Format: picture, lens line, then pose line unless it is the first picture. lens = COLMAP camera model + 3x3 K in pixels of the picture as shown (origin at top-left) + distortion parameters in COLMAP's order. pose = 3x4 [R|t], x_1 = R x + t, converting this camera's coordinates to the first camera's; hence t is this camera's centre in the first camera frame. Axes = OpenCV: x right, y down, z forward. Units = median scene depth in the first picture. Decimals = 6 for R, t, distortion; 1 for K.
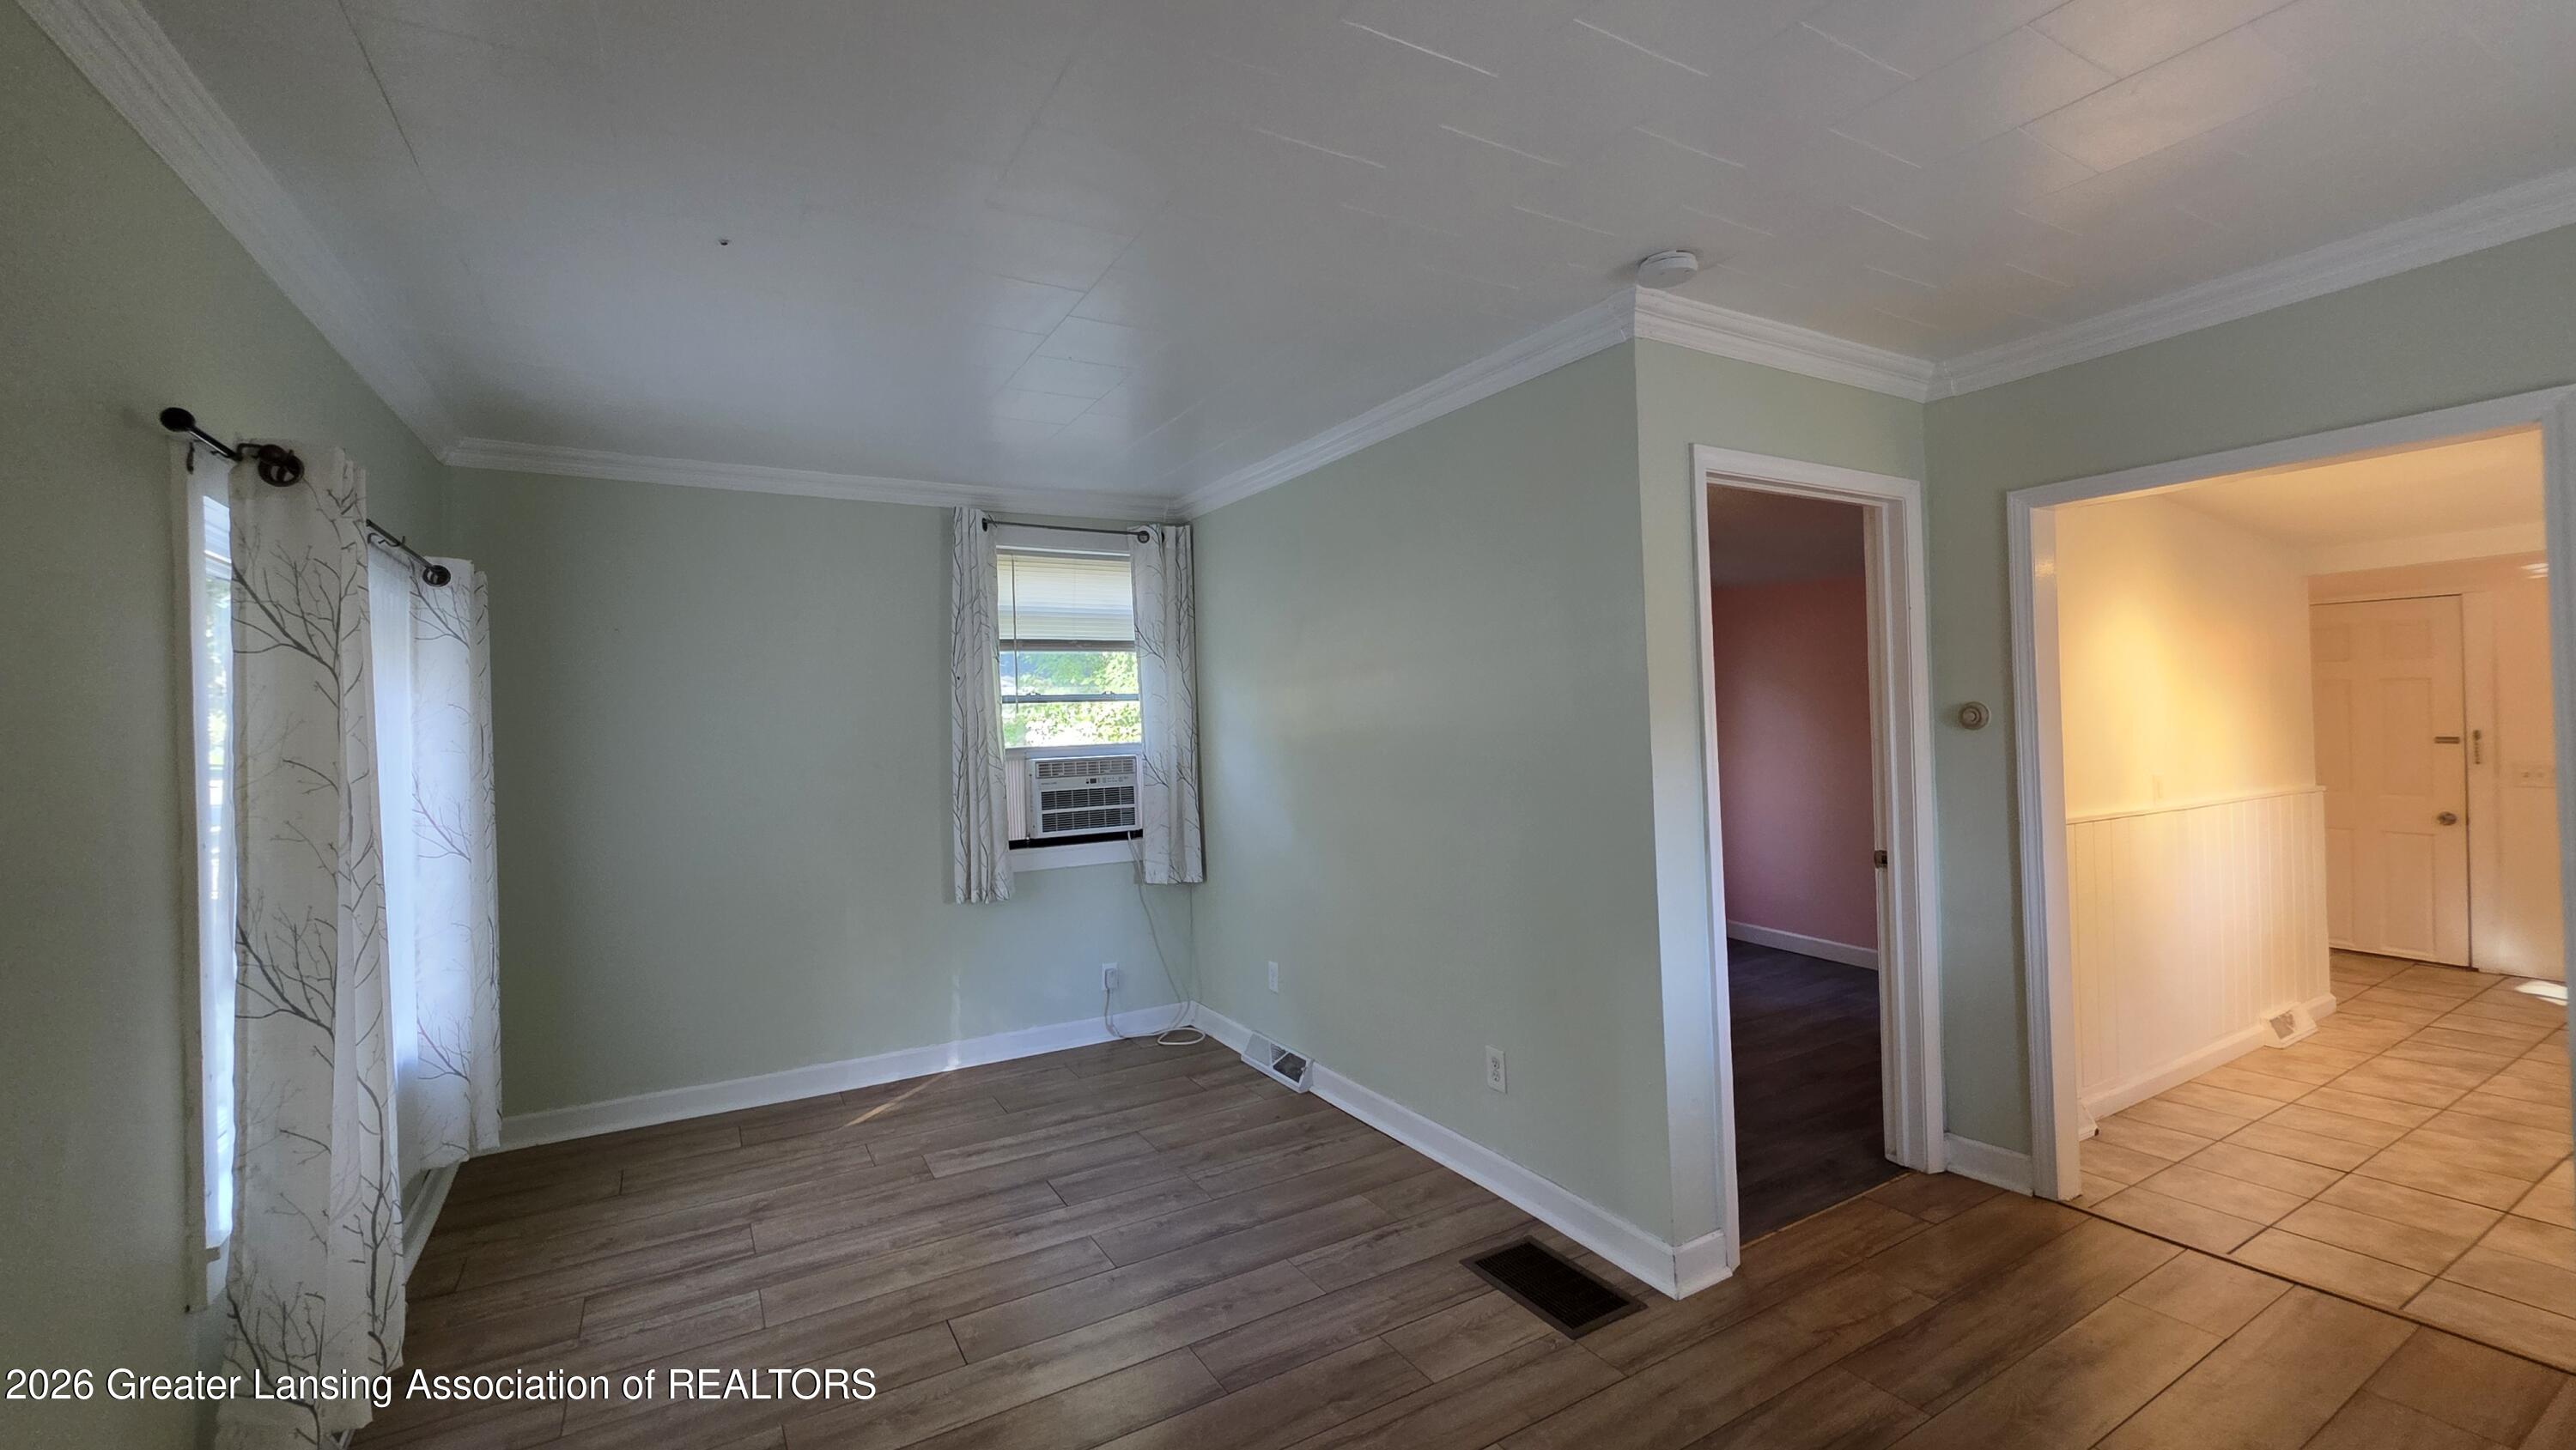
lens RADIAL K [[1037.6, 0, 1276.7], [0, 1037.6, 709.3], [0, 0, 1]] dist [0.000403, -0.000449]
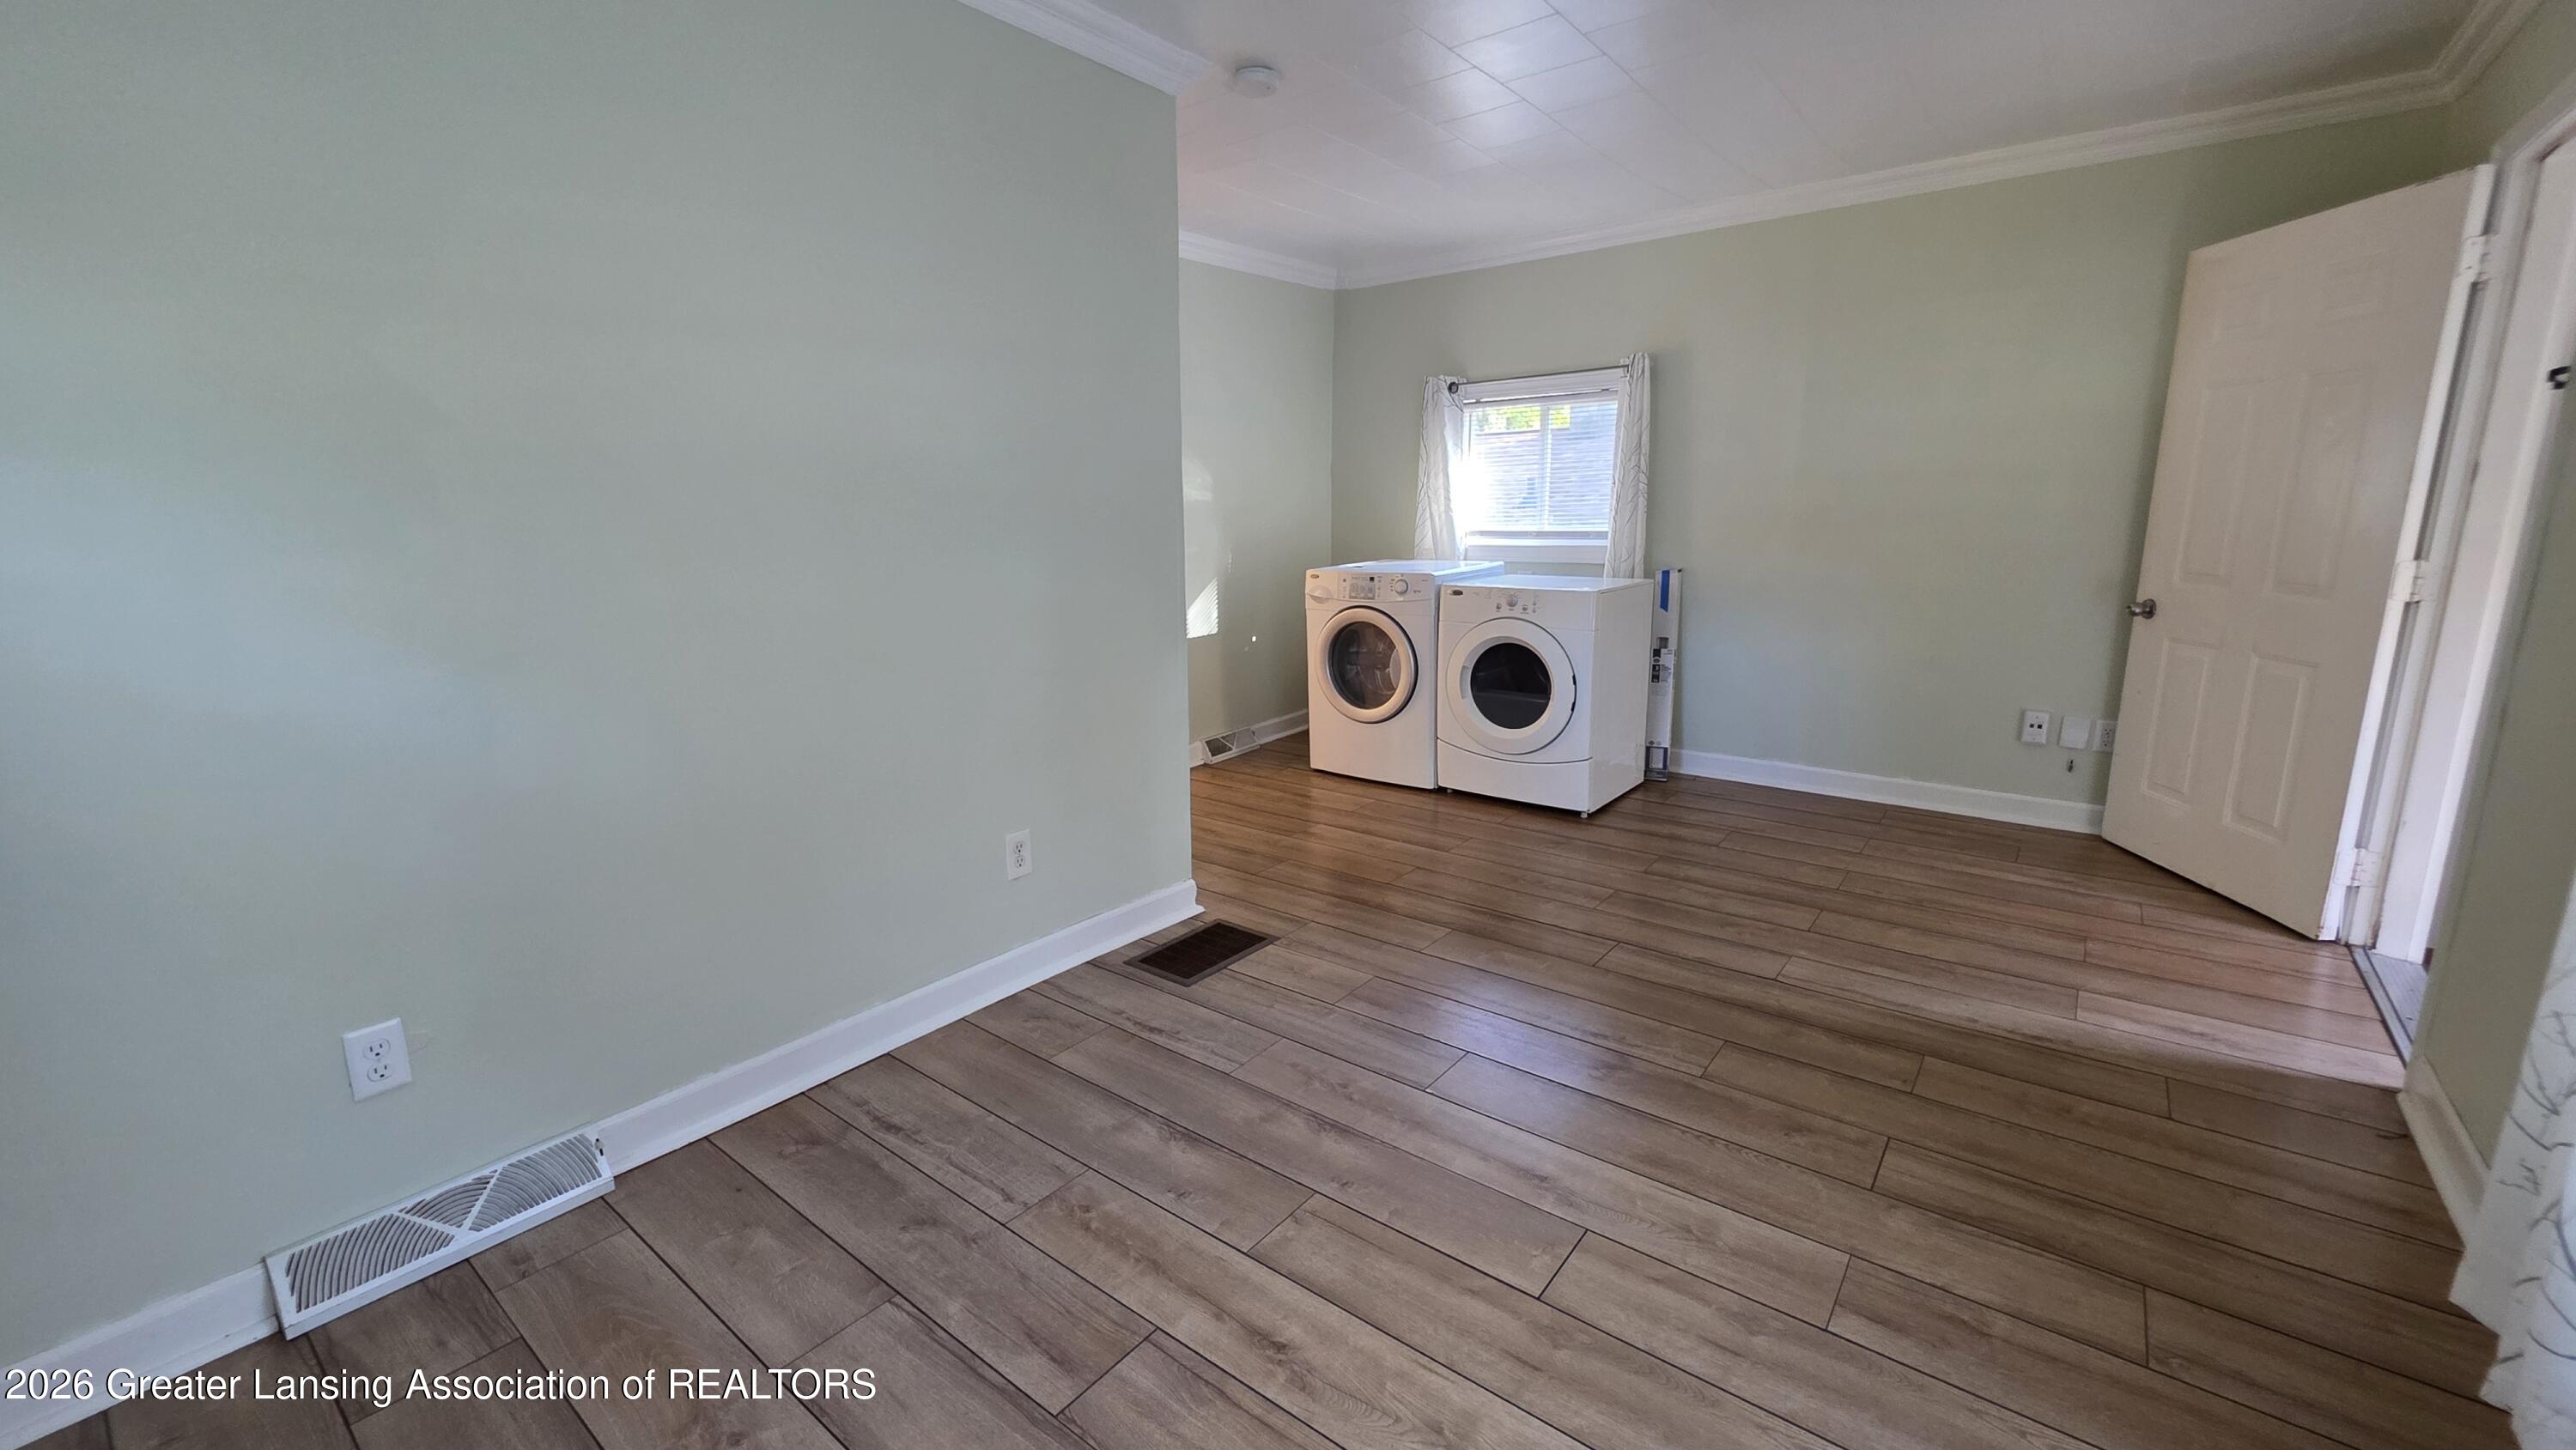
lens RADIAL K [[1037.6, 0, 1277.0], [0, 1037.6, 708.3], [0, 0, 1]] dist [0.000403, -0.000449]
pose [[-0.371893, -0.141498, 0.917428, -0.653525], [0.014918, 0.987276, 0.158318, 0.089216], [-0.928156, 0.072563, -0.365050, 1.104337]]
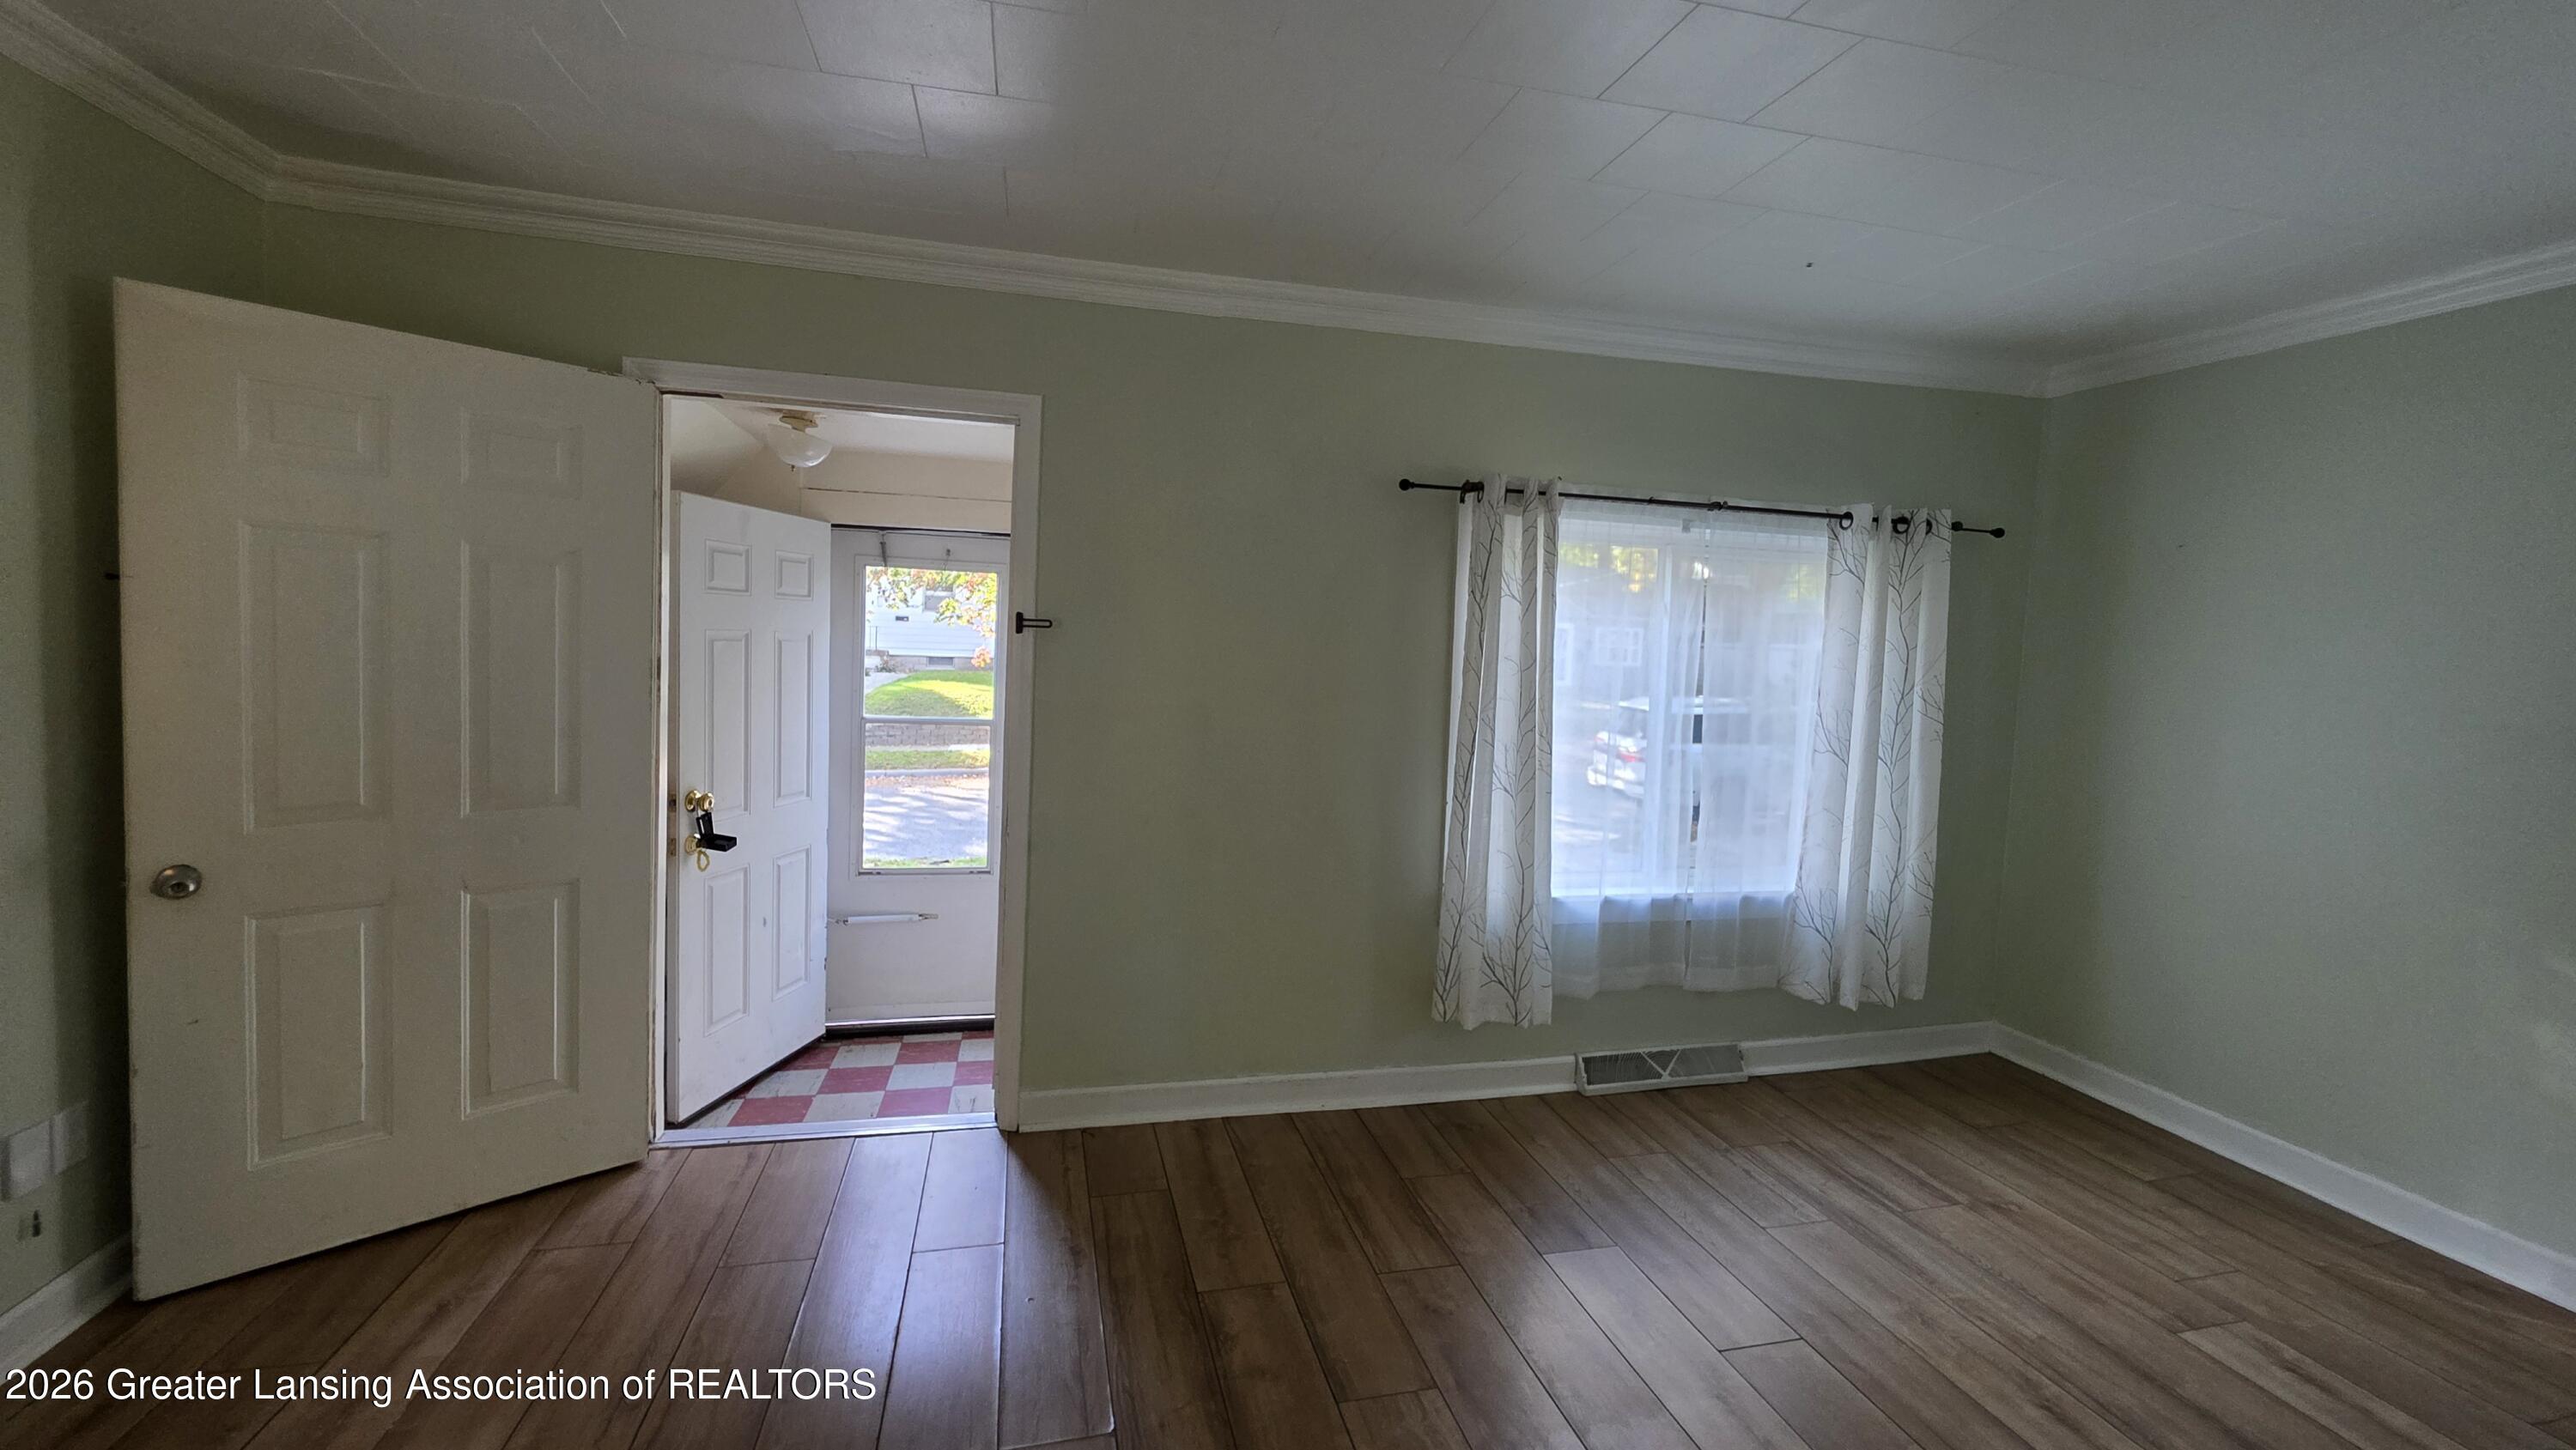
lens RADIAL K [[1037.6, 0, 1281.5], [0, 1037.6, 710.6], [0, 0, 1]] dist [0.000403, -0.000449]
pose [[-0.281550, 0.083564, -0.955901, 0.481166], [-0.019348, 0.995504, 0.092725, -0.008162], [0.959351, 0.044601, -0.278668, 0.644534]]
